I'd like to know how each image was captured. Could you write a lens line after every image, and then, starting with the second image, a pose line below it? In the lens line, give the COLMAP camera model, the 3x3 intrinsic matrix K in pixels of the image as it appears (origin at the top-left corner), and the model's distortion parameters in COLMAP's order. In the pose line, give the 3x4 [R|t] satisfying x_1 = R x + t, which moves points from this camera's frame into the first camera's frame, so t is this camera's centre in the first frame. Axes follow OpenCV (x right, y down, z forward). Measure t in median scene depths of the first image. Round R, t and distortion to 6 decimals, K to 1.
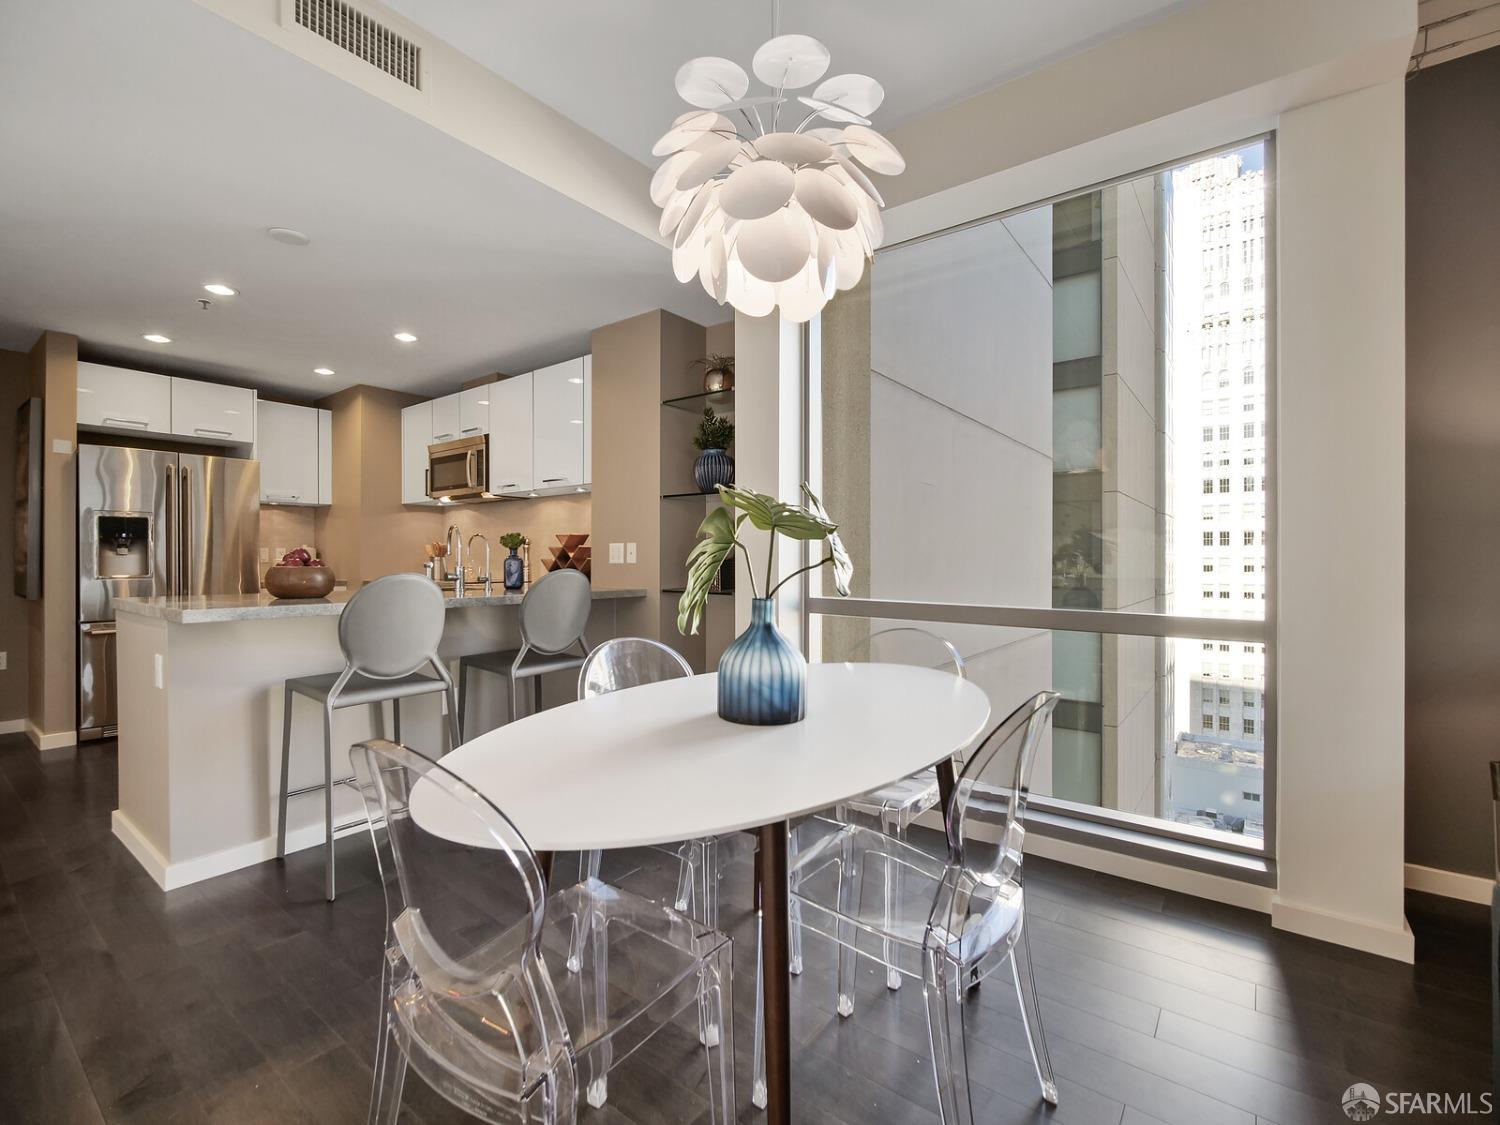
lens RADIAL K [[670.0, 0, 734.4], [0, 670.0, 558.8], [0, 0, 1]] dist [-0.009259, -0.000157]
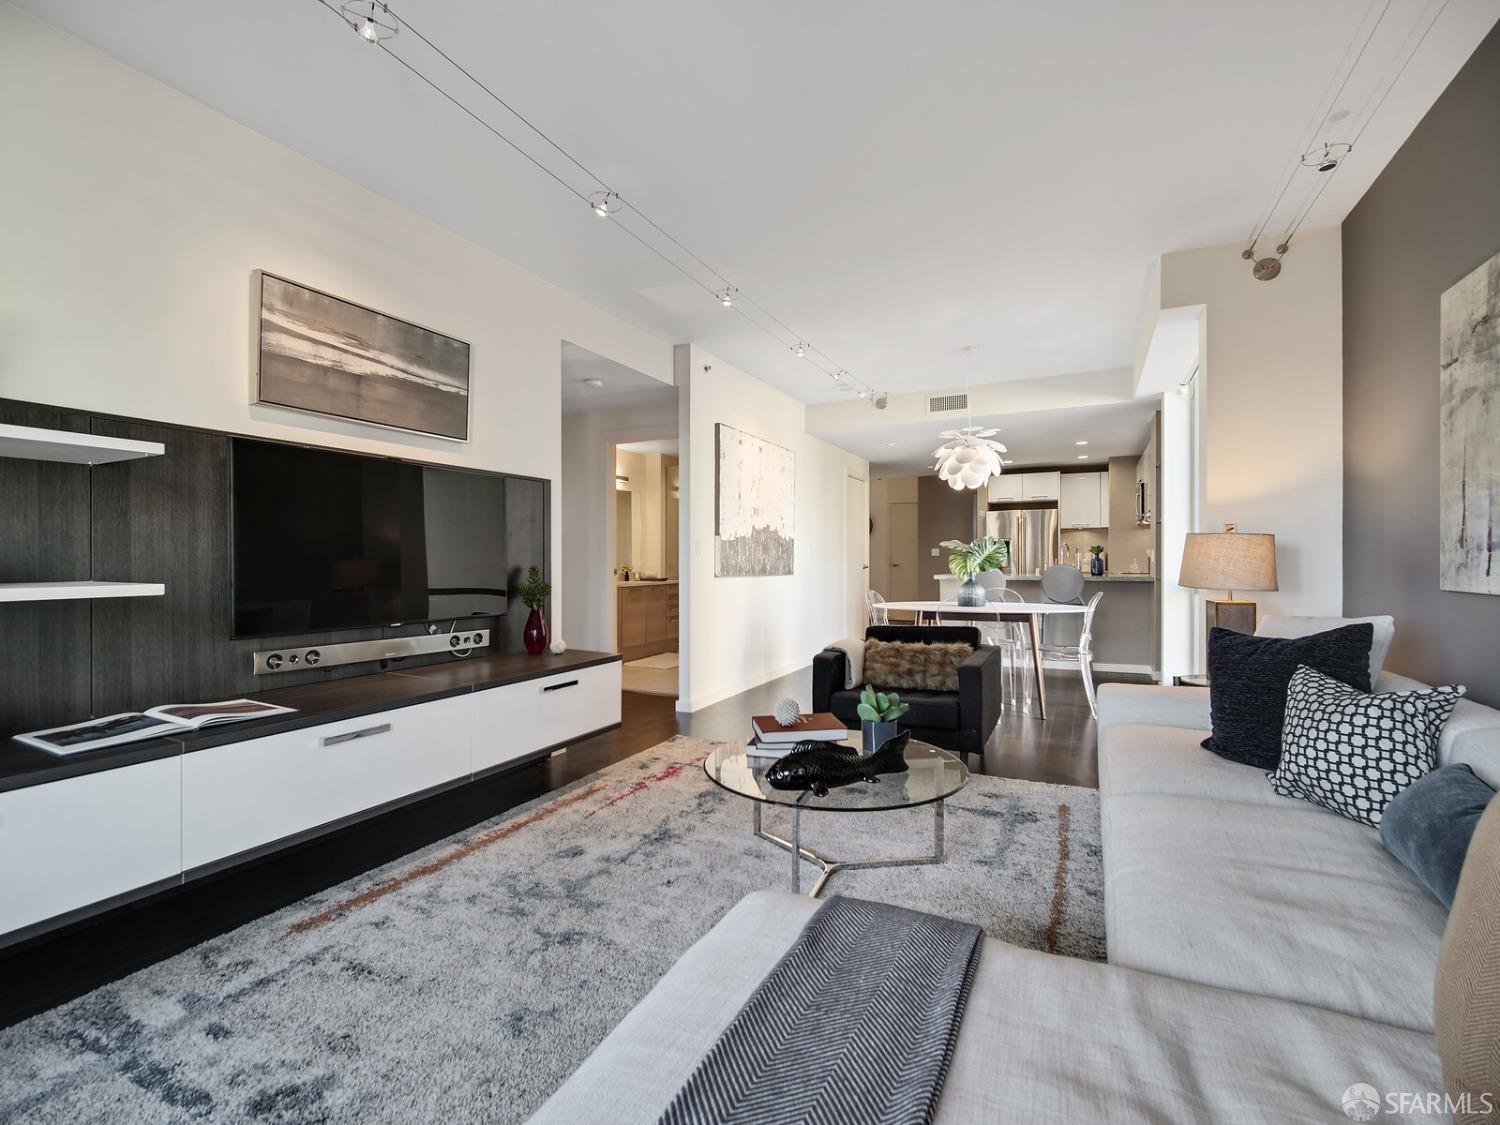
lens RADIAL K [[670.0, 0, 734.4], [0, 670.0, 558.8], [0, 0, 1]] dist [-0.009259, -0.000157]
pose [[0.180061, -0.006242, -0.983636, 1.193082], [0.003731, 0.999977, -0.005663, 0.005806], [0.983648, -0.002650, 0.180080, -0.313100]]
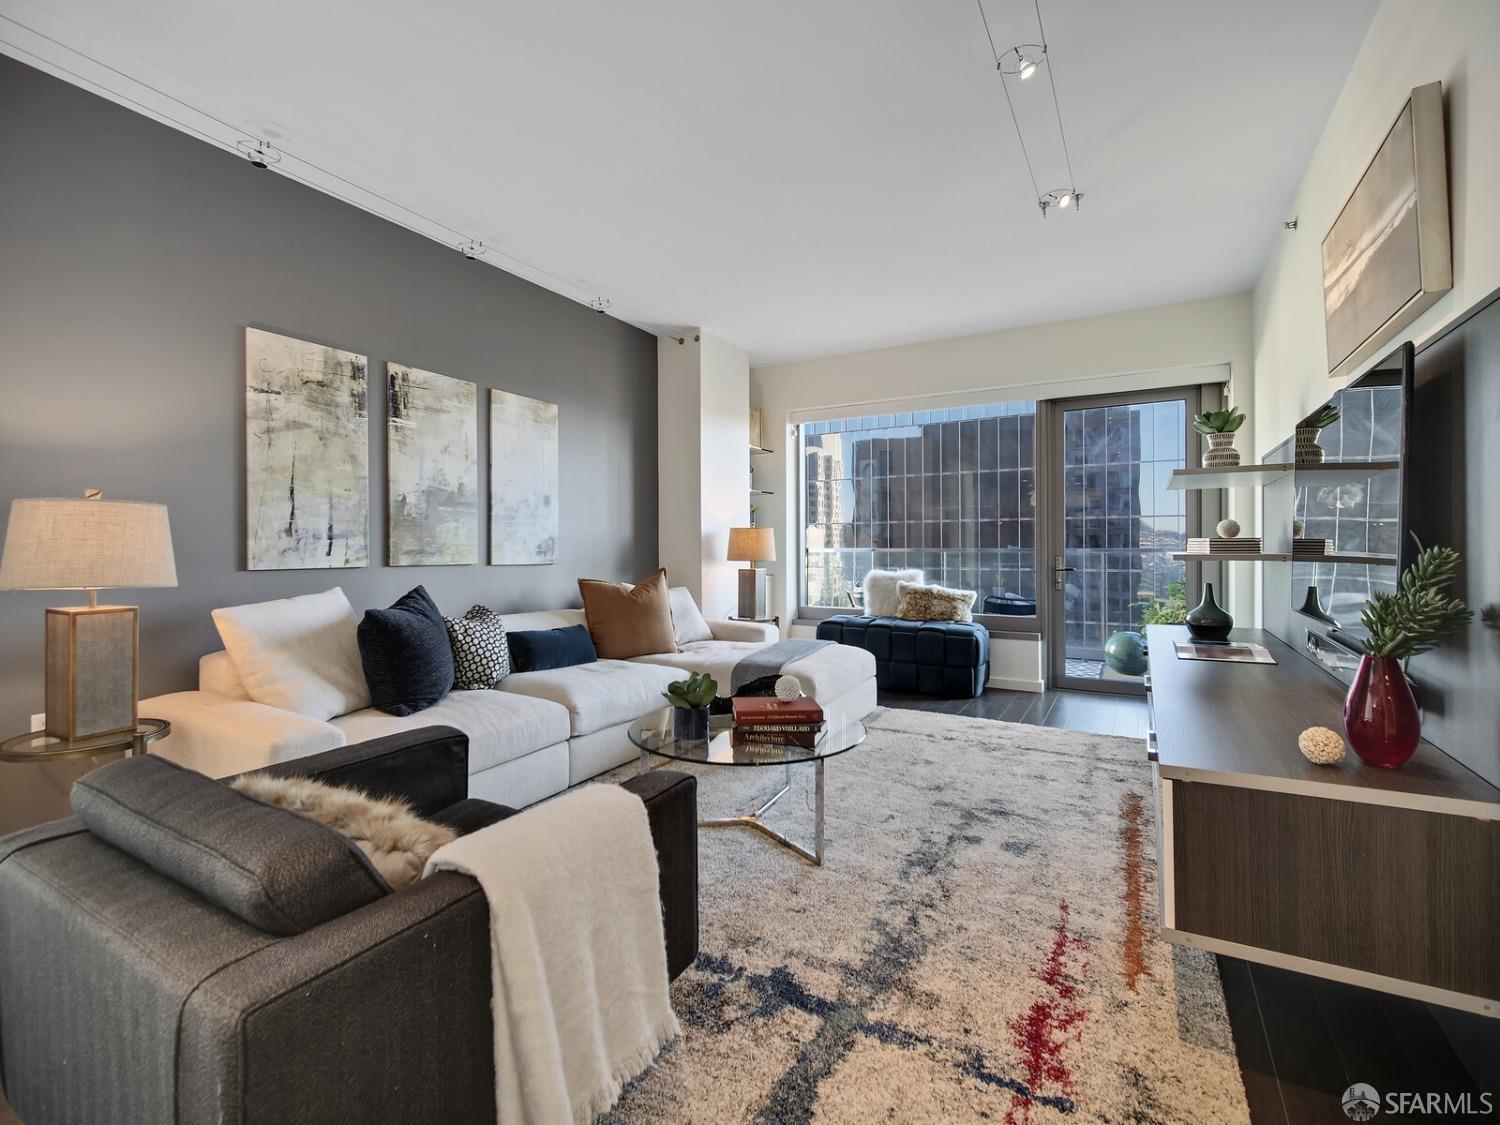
lens RADIAL K [[670.0, 0, 734.4], [0, 670.0, 558.8], [0, 0, 1]] dist [-0.009259, -0.000157]
pose [[-0.119697, -0.018128, 0.992645, 0.937875], [0.002212, 0.999826, 0.018526, 0.006410], [-0.992808, 0.004413, -0.119636, -0.253598]]
